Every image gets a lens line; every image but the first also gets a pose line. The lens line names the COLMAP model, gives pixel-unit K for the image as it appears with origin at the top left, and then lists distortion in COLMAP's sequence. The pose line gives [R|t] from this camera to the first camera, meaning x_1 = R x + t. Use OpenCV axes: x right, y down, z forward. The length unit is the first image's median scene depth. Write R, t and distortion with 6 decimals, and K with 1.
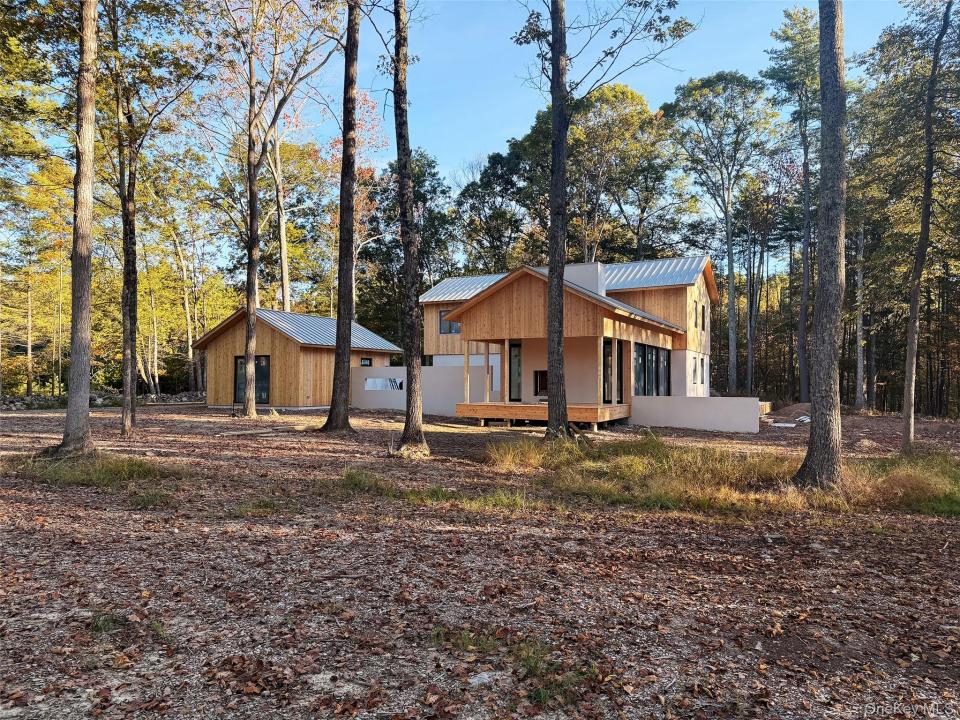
lens RADIAL K [[665.7, 0, 480.0], [0, 665.7, 360.0], [0, 0, 1]] dist [0.069420, -0.002558]
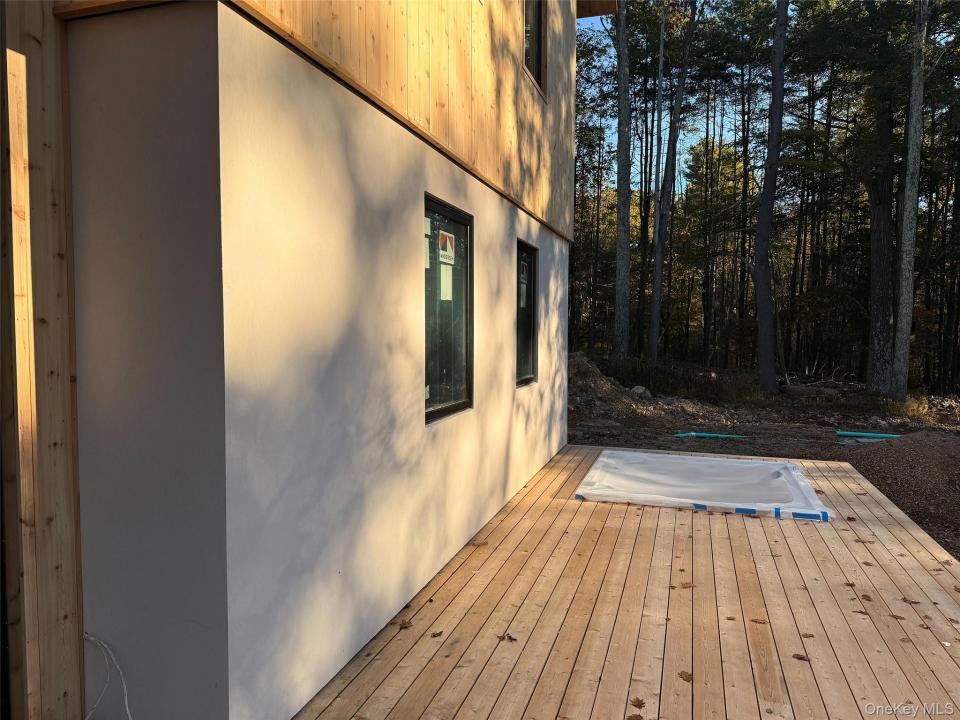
lens RADIAL K [[665.7, 0, 480.0], [0, 665.7, 360.0], [0, 0, 1]] dist [0.069420, -0.002558]
pose [[0.983866, -0.009344, 0.178662, 0.320498], [-0.004126, 0.997185, 0.074869, 0.016049], [-0.178859, -0.074399, 0.981058, 0.922739]]
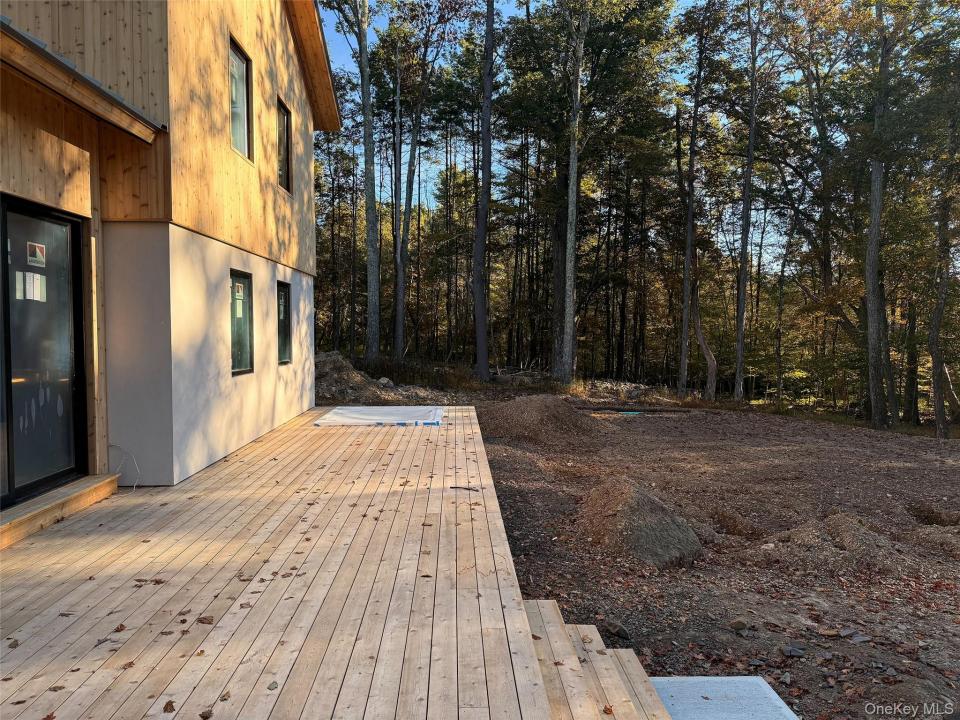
lens RADIAL K [[665.7, 0, 480.0], [0, 665.7, 360.0], [0, 0, 1]] dist [0.069420, -0.002558]
pose [[0.867455, -0.025491, 0.496862, 0.285349], [-0.008940, 0.997727, 0.066796, 0.012012], [-0.497435, -0.062385, 0.865255, 0.766384]]
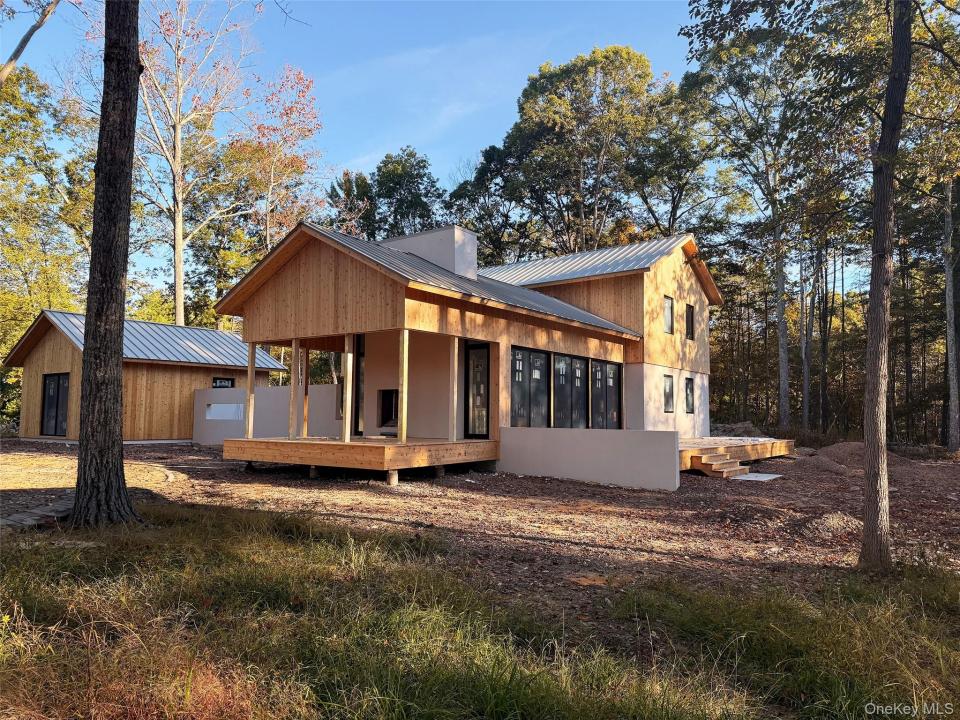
lens RADIAL K [[672.0, 0, 480.0], [0, 672.0, 360.0], [0, 0, 1]] dist [0.045255, -0.001093]
pose [[0.988900, -0.007251, -0.148407, 0.243104], [-0.000595, 0.998607, -0.052755, 0.018273], [0.148583, 0.052257, 0.987518, 0.282021]]
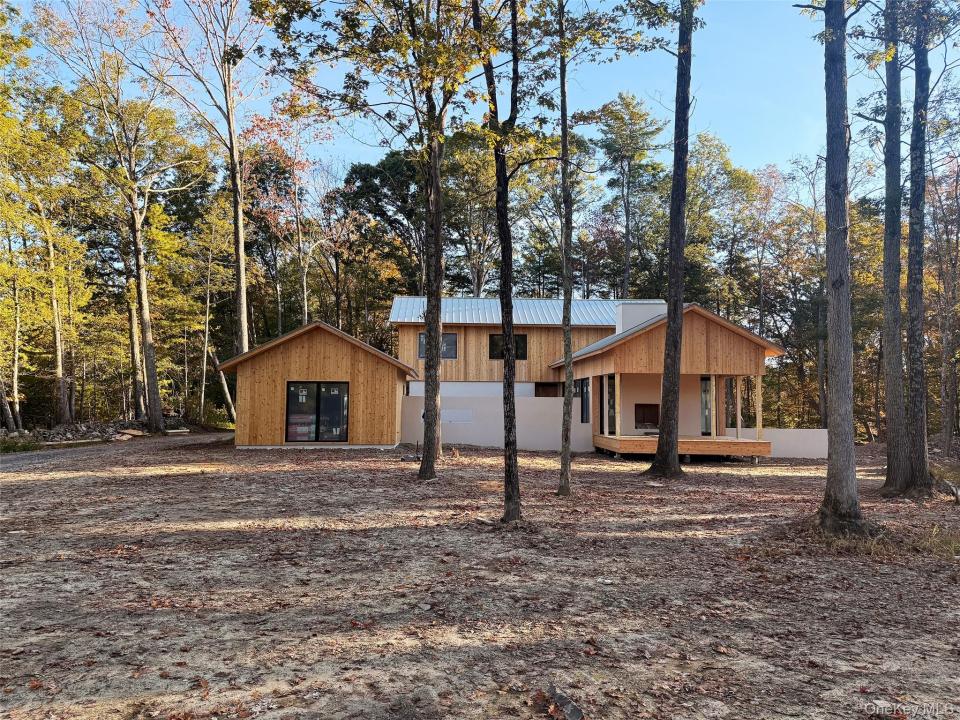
lens RADIAL K [[665.7, 0, 480.0], [0, 665.7, 360.0], [0, 0, 1]] dist [0.069420, -0.002558]
pose [[0.864951, 0.036982, 0.500492, -0.538355], [-0.022887, 0.999150, -0.034276, -0.008718], [-0.501334, 0.018193, 0.865062, 0.200361]]
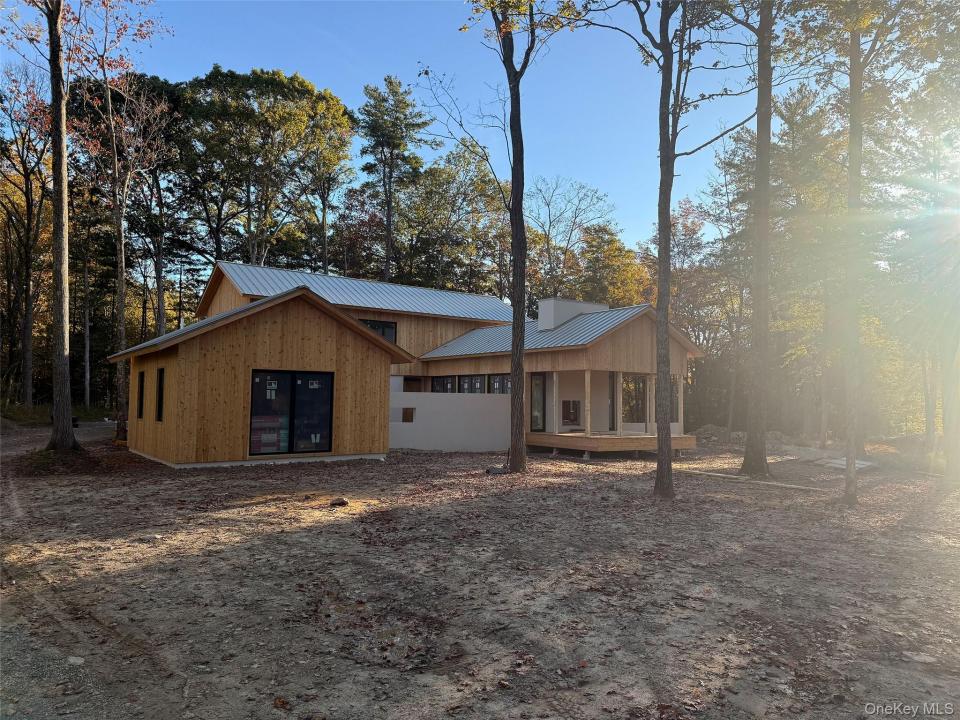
lens RADIAL K [[672.0, 0, 480.0], [0, 672.0, 360.0], [0, 0, 1]] dist [0.045255, -0.001093]
pose [[0.441452, 0.057226, 0.895458, -0.747416], [-0.039222, 0.998241, -0.044459, 0.003551], [-0.896427, -0.015495, 0.442920, 0.559612]]
